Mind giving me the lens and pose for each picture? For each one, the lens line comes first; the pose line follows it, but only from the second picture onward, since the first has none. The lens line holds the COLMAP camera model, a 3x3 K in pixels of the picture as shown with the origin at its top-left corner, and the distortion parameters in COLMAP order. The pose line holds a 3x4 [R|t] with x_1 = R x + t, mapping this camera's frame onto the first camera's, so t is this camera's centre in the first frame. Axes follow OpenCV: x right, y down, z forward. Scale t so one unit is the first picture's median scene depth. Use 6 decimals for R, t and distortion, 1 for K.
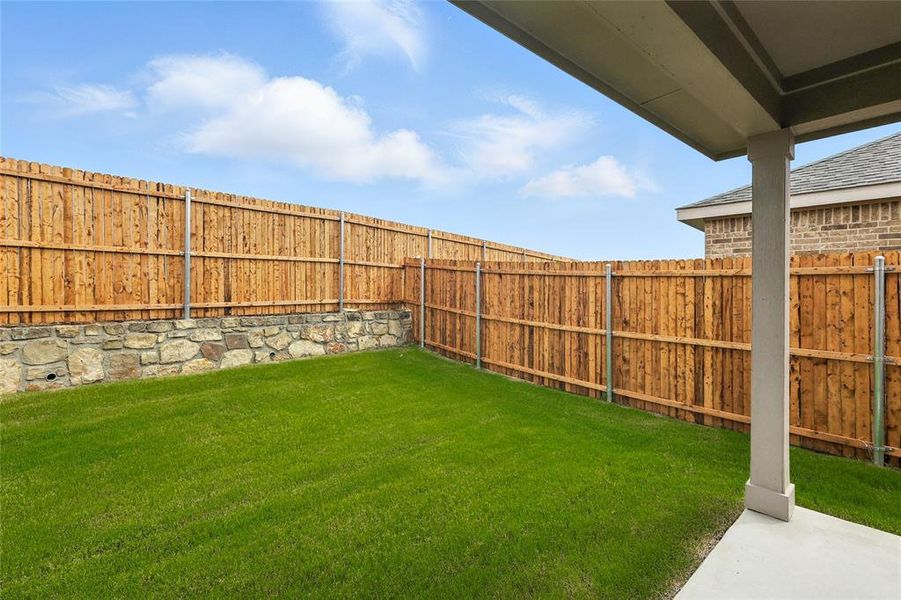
lens RADIAL K [[395.3, 0, 448.0], [0, 395.3, 286.8], [0, 0, 1]] dist [0.001258, 0.000421]
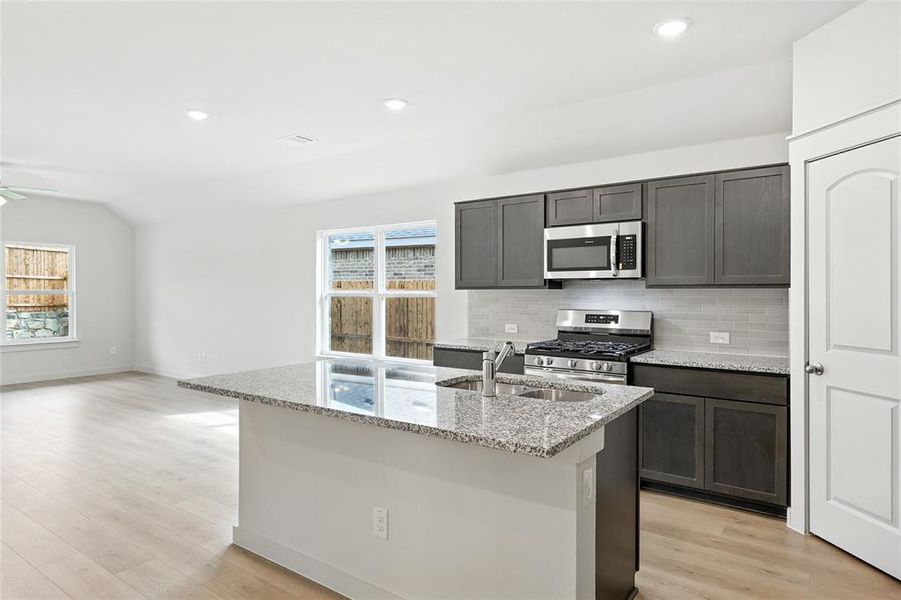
lens RADIAL K [[530.3, 0, 438.7], [0, 530.3, 289.2], [0, 0, 1]] dist [0.007092, 0.001912]
pose [[0.973908, -0.001992, 0.226936, 1.000804], [0.000478, 0.999977, 0.006725, -0.036406], [-0.226945, -0.006441, 0.973886, -1.434061]]
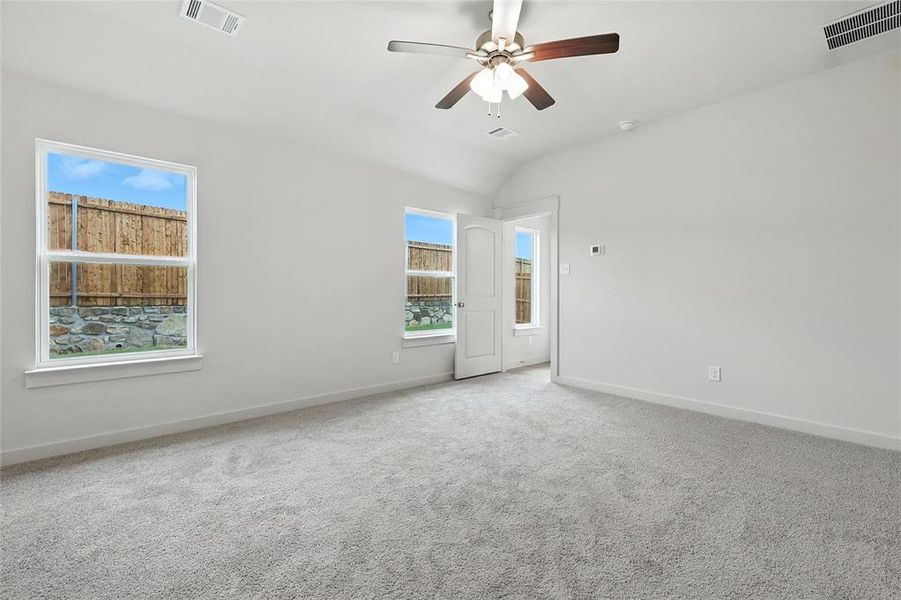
lens RADIAL K [[395.3, 0, 451.9], [0, 395.3, 302.2], [0, 0, 1]] dist [0.001258, 0.000421]
pose [[0.999806, -0.000320, 0.019678, -0.423735], [-0.000366, 0.999393, 0.034837, 0.007323], [-0.019677, -0.034837, 0.999199, -1.071738]]
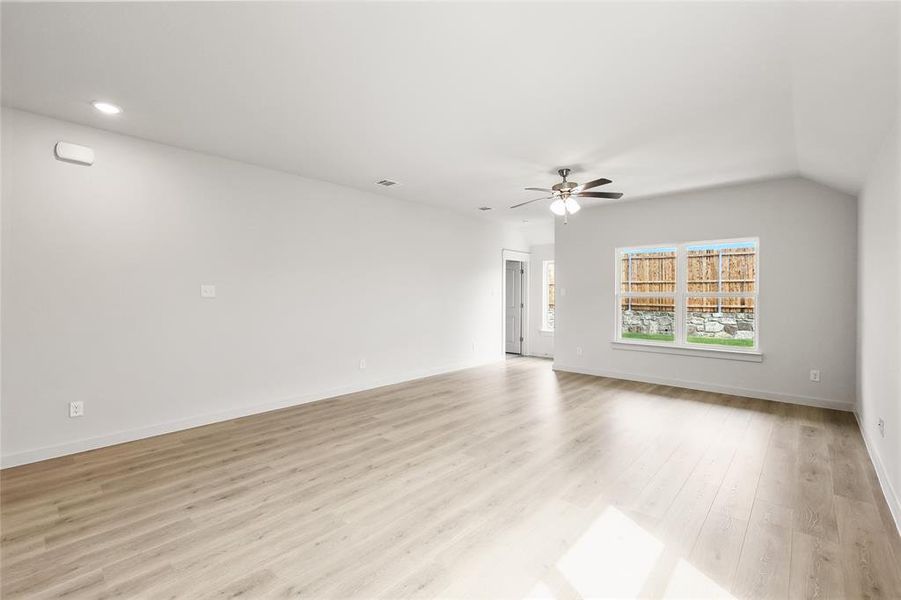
lens RADIAL K [[395.3, 0, 452.6], [0, 395.3, 300.4], [0, 0, 1]] dist [0.001258, 0.000421]
pose [[0.124274, 0.013334, -0.992158, 1.138235], [0.010733, 0.999833, 0.014781, -0.026941], [0.992190, -0.012485, 0.124110, -0.601619]]
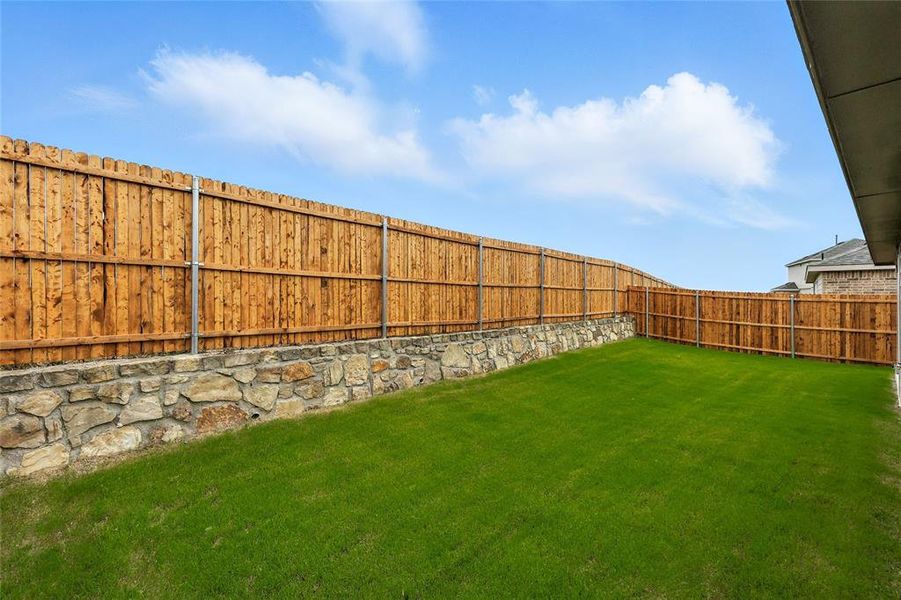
lens RADIAL K [[395.3, 0, 461.2], [0, 395.3, 309.2], [0, 0, 1]] dist [0.001258, 0.000421]
pose [[0.999582, 0.000851, 0.028891, -1.263403], [-0.002004, 0.999202, 0.039890, -0.053936], [-0.028834, -0.039931, 0.998786, -0.955676]]
